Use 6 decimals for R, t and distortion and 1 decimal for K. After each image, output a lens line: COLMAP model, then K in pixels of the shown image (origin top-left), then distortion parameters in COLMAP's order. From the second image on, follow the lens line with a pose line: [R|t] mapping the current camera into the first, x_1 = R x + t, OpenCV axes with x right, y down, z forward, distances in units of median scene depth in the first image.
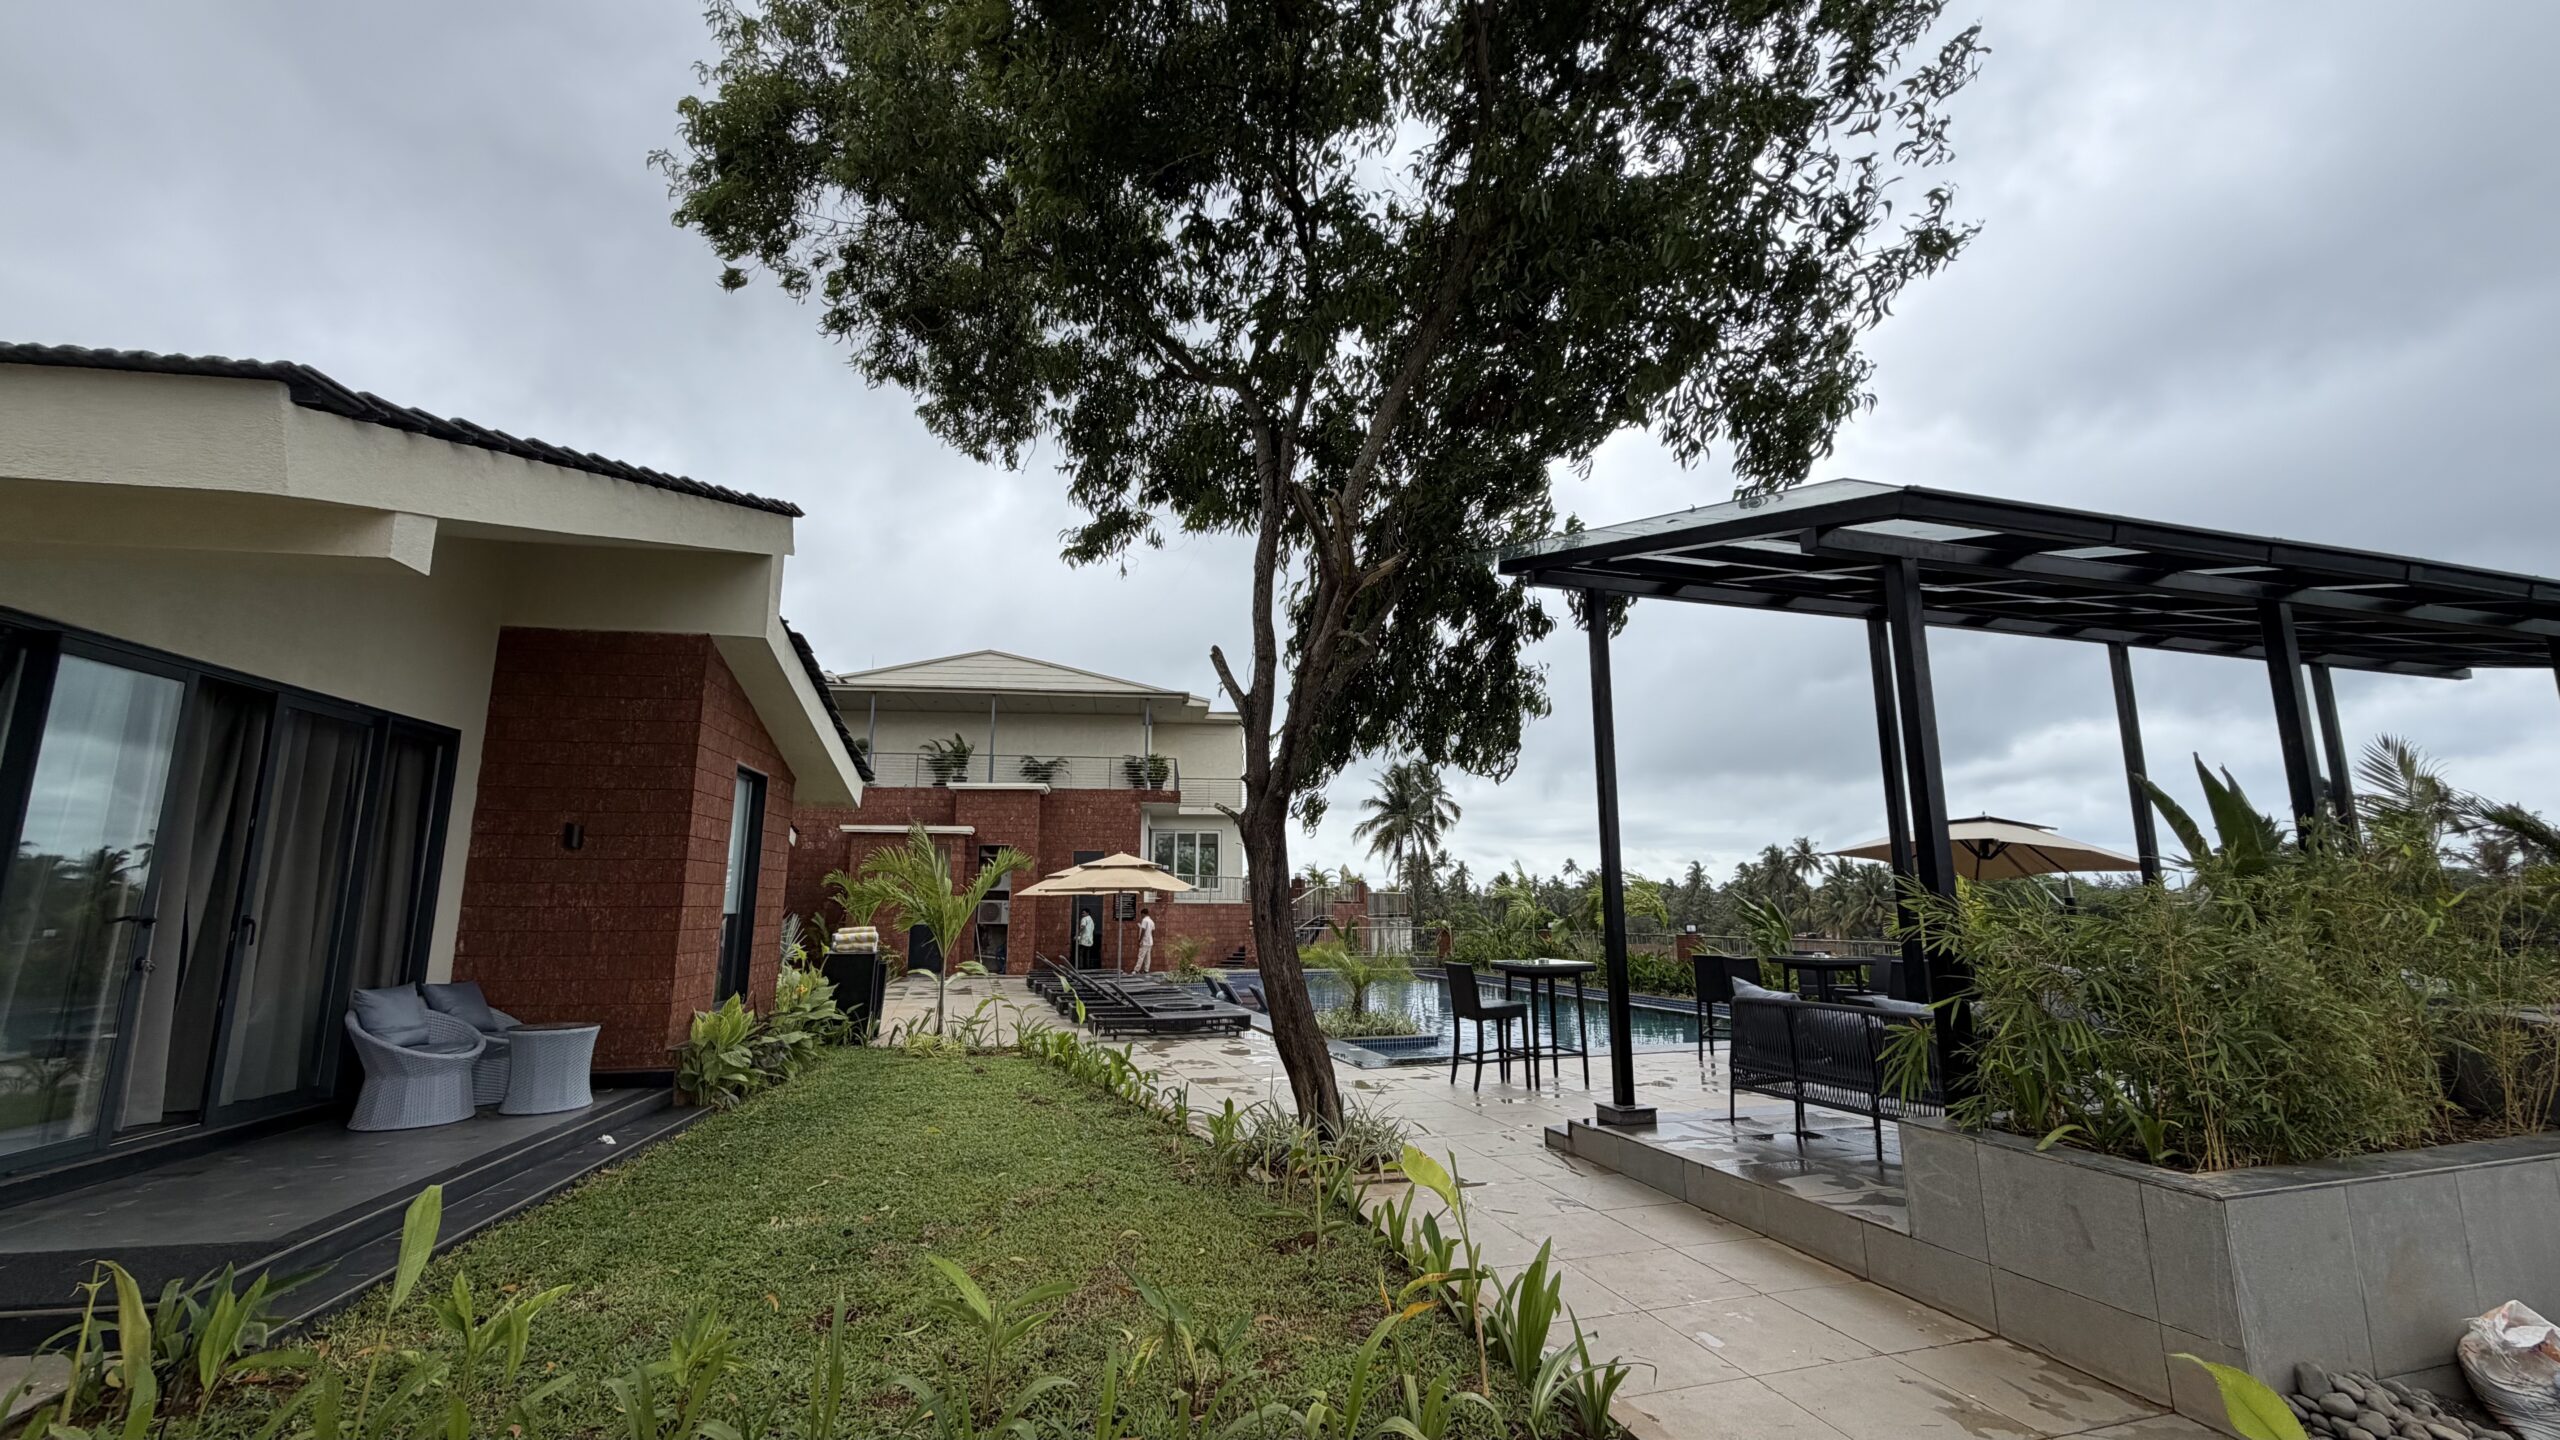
lens RADIAL K [[1016.5, 0, 1279.1], [0, 1016.5, 724.6], [0, 0, 1]] dist [-0.000728, 0.000147]
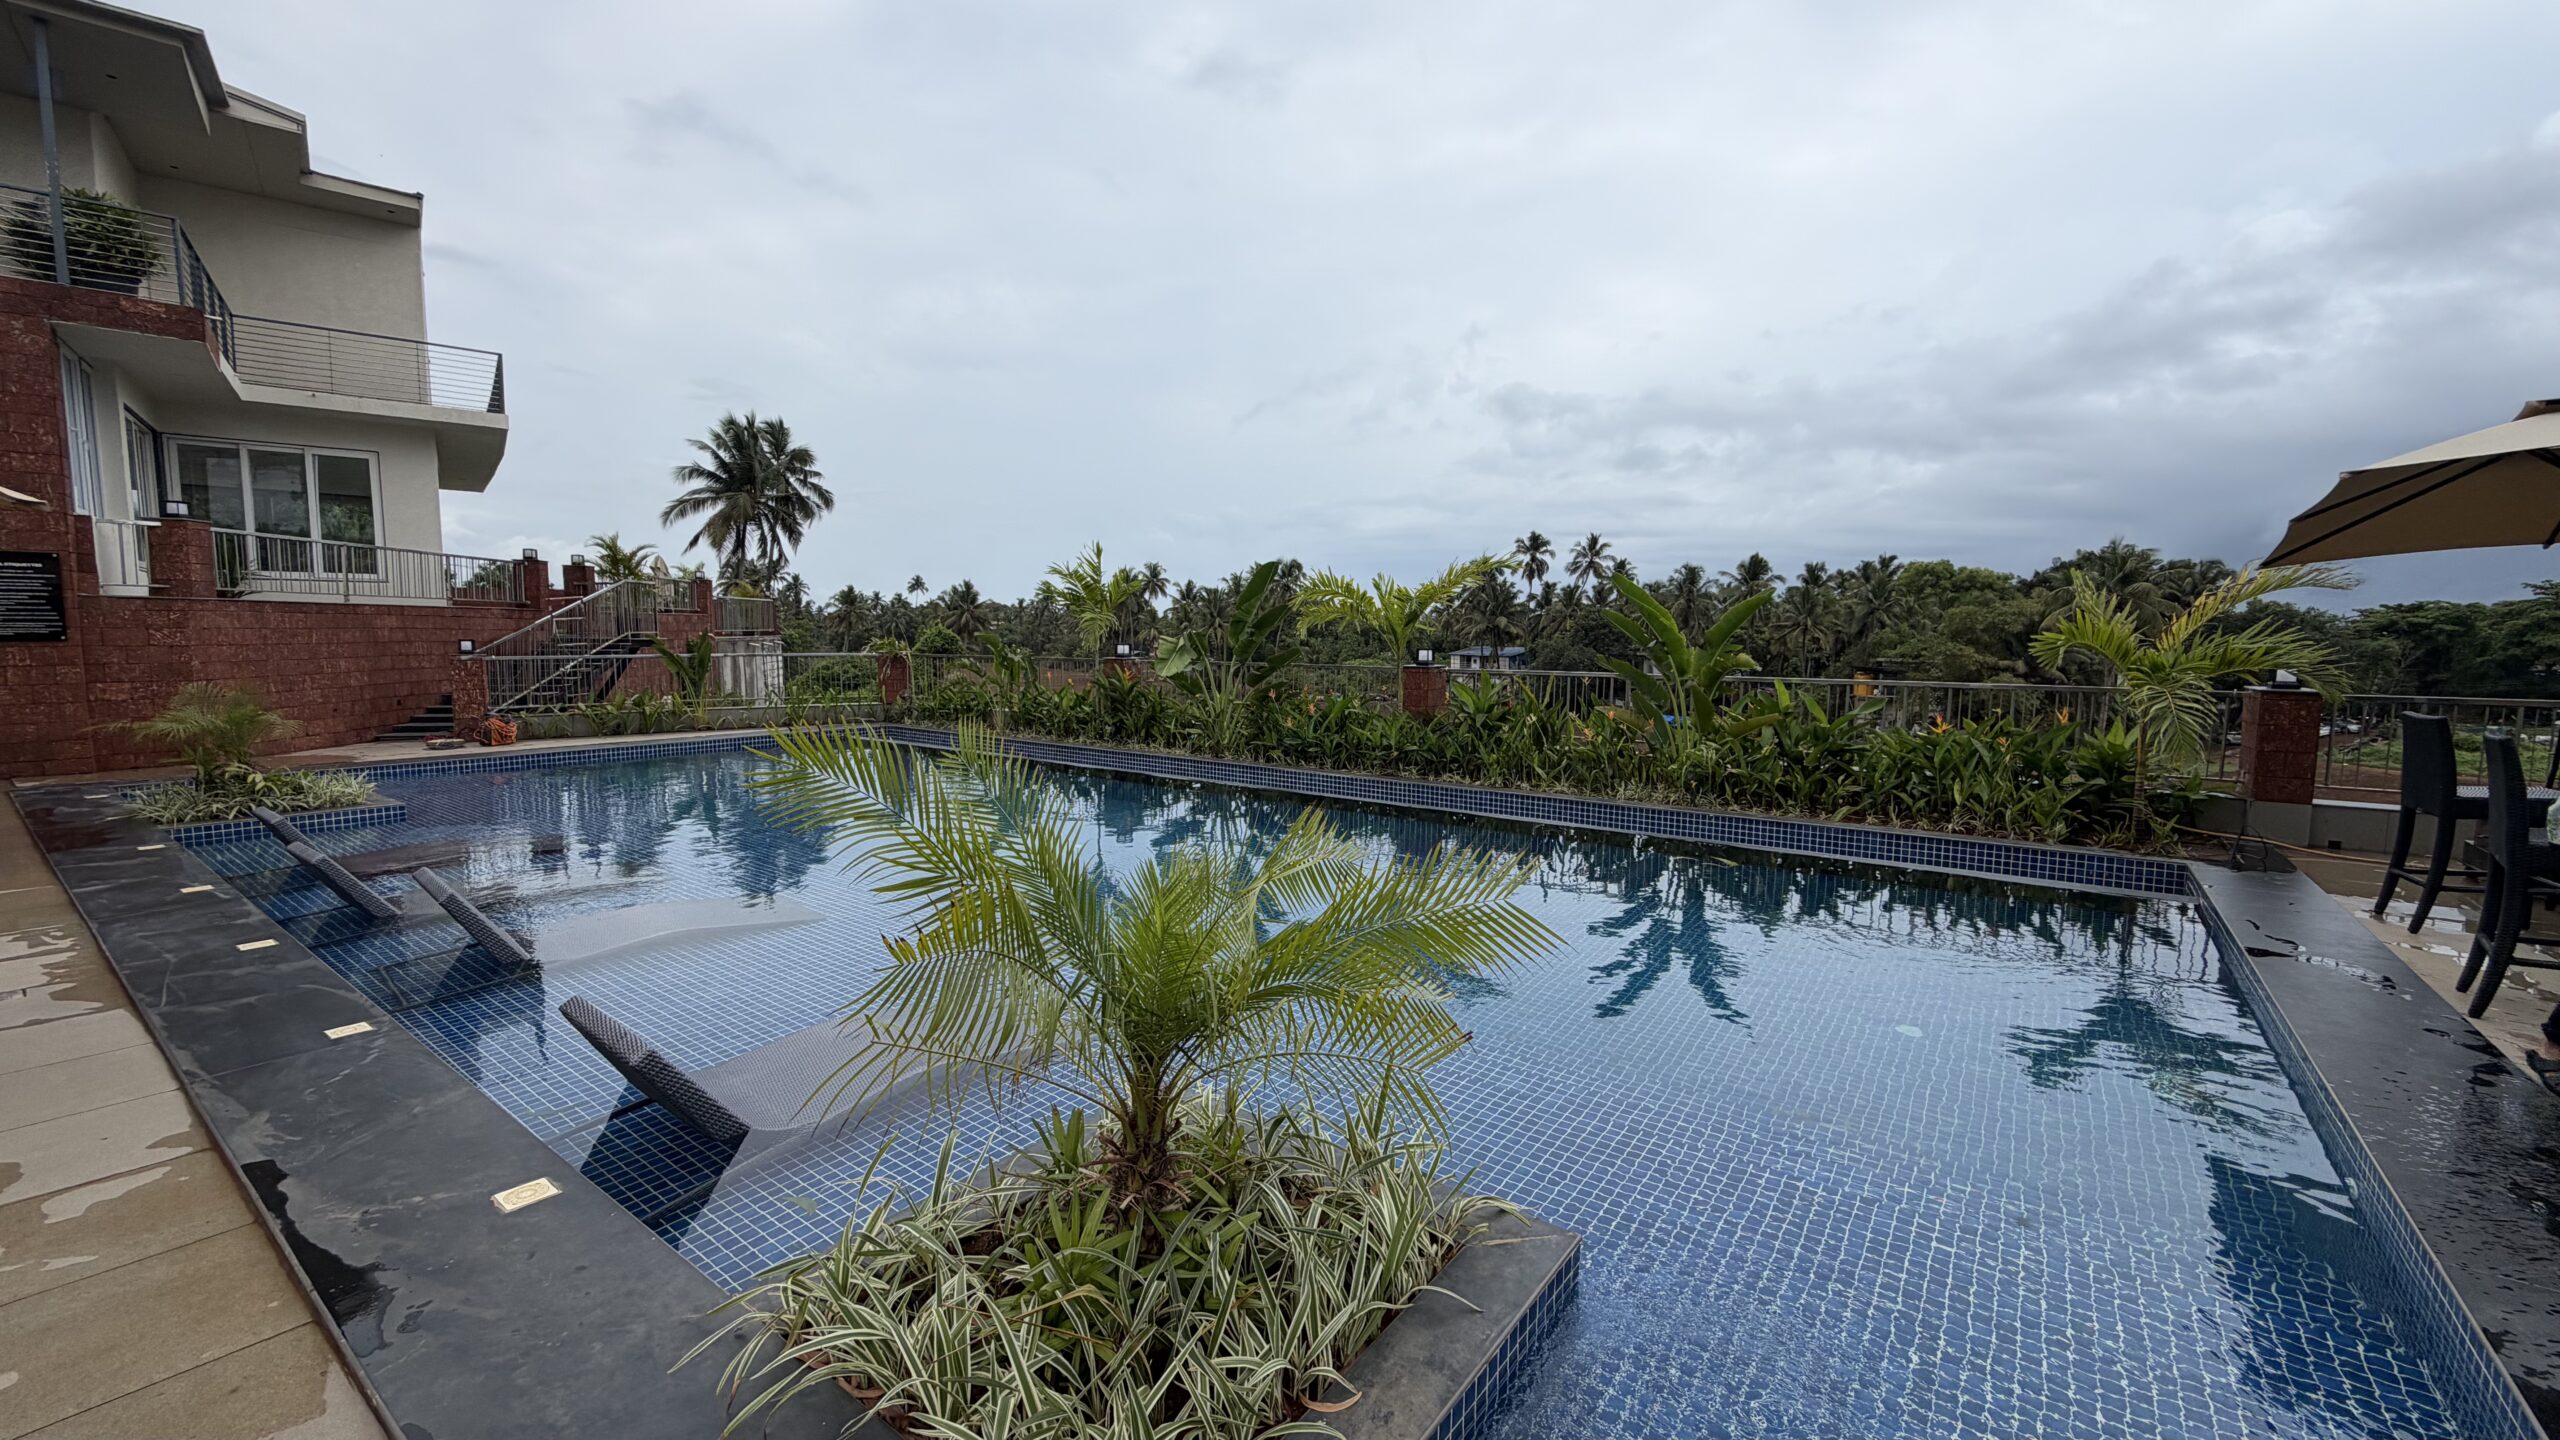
lens RADIAL K [[1016.5, 0, 1279.1], [0, 1016.5, 724.6], [0, 0, 1]] dist [-0.000728, 0.000147]
pose [[0.810491, -0.046492, 0.583904, 0.000787], [-0.112809, 0.965794, 0.233485, 0.035464], [-0.574786, -0.255107, 0.777523, 0.184489]]
